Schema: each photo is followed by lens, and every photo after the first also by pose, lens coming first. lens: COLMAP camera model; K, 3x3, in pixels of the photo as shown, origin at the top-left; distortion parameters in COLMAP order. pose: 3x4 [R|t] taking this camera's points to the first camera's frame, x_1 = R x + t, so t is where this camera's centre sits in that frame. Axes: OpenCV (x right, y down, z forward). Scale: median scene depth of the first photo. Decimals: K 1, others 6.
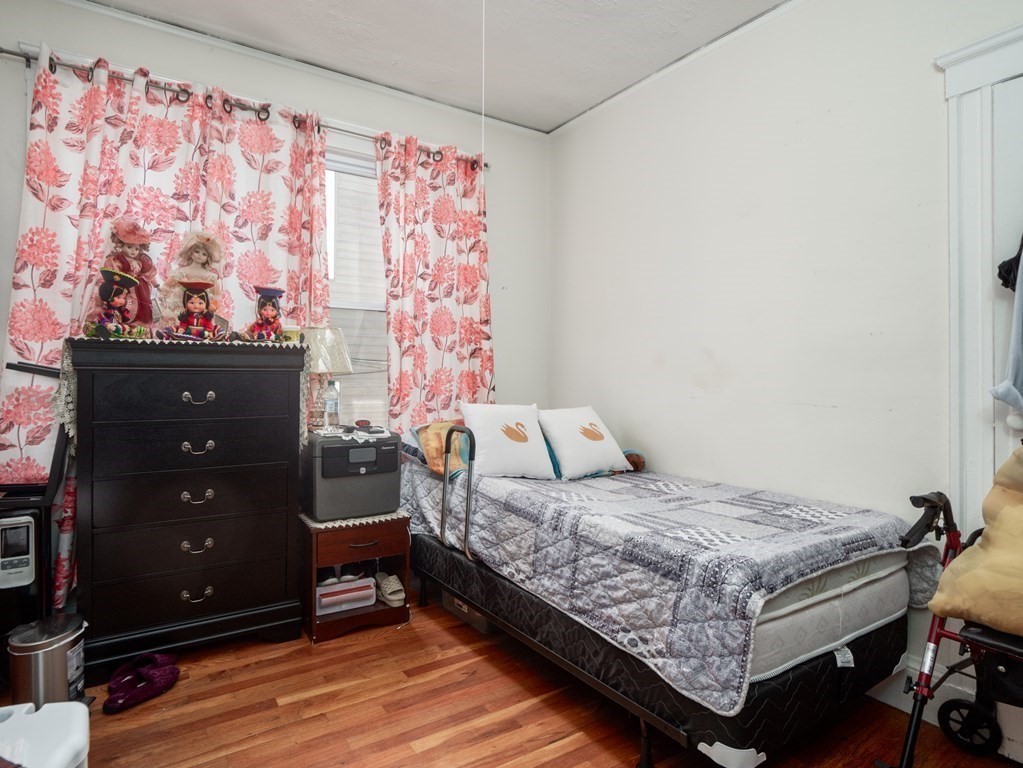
lens RADIAL K [[581.6, 0, 509.1], [0, 581.6, 363.8], [0, 0, 1]] dist [-0.003421, -0.000986]
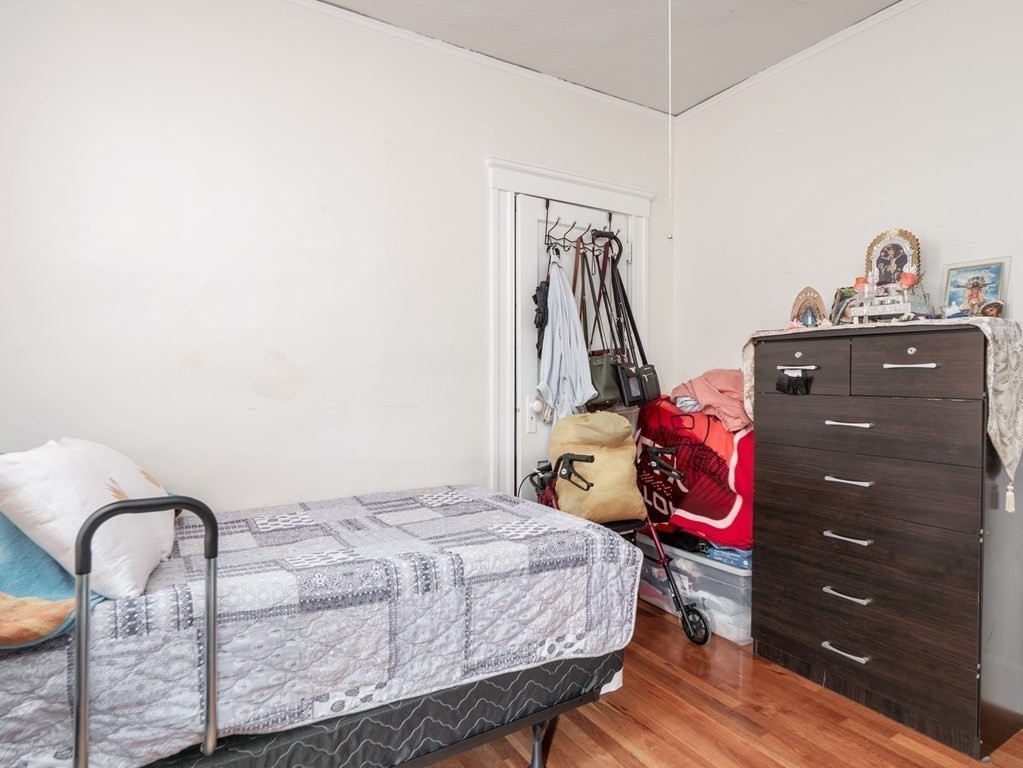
lens RADIAL K [[581.6, 0, 509.1], [0, 581.6, 363.8], [0, 0, 1]] dist [-0.003421, -0.000986]
pose [[0.053843, 0.009805, 0.998501, -0.731988], [-0.012494, 0.999880, -0.009145, -0.003535], [-0.998471, -0.011983, 0.053959, 0.936372]]
